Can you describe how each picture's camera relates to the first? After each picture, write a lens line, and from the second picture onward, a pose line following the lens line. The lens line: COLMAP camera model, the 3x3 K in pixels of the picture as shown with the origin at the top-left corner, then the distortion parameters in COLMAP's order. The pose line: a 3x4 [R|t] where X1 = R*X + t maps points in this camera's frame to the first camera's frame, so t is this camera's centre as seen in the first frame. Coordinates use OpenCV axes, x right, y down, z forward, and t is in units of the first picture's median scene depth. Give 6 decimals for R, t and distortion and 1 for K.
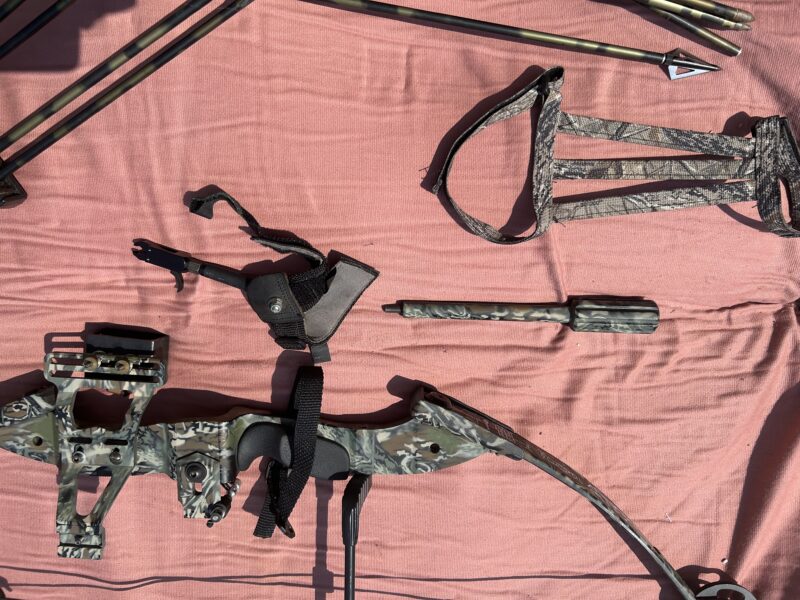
lens RADIAL K [[604.0, 0, 391.4], [0, 604.0, 299.1], [0, 0, 1]] dist [0.016526, -0.006323]
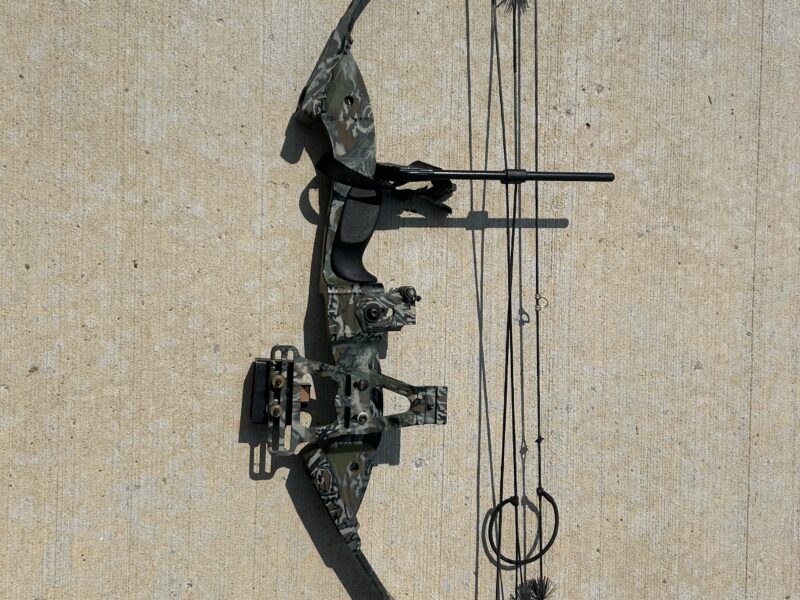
lens RADIAL K [[777.8, 0, 400.3], [0, 777.8, 306.0], [0, 0, 1]] dist [0.026735, 0.000000]
pose [[-0.030449, -0.999502, -0.008265, -0.296100], [0.988405, -0.031340, 0.148573, 0.121896], [-0.148758, -0.003646, 0.988867, -0.411687]]
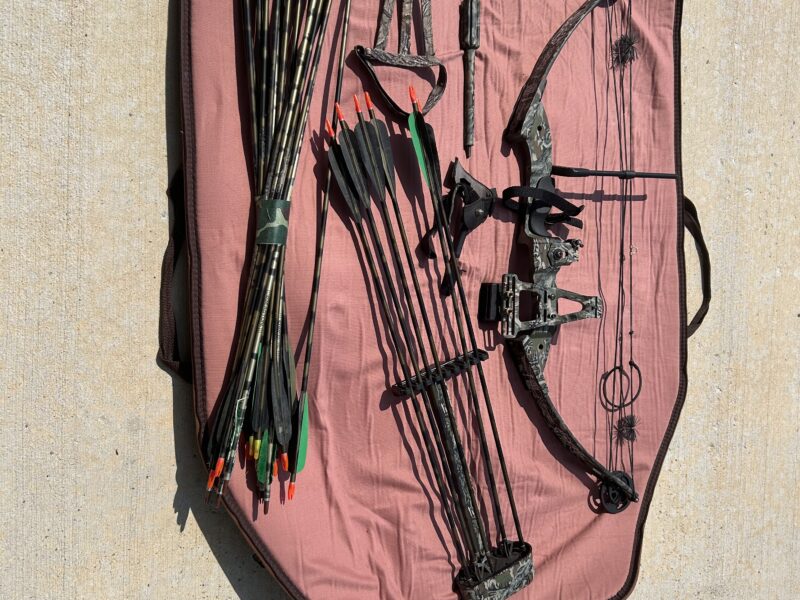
lens RADIAL K [[777.8, 0, 402.1], [0, 777.8, 297.7], [0, 0, 1]] dist [0.026735, 0.000000]
pose [[-0.036476, -0.998724, -0.034927, -0.350901], [0.945103, -0.045833, 0.323544, -0.956015], [-0.324732, -0.021208, 0.945568, -1.131237]]
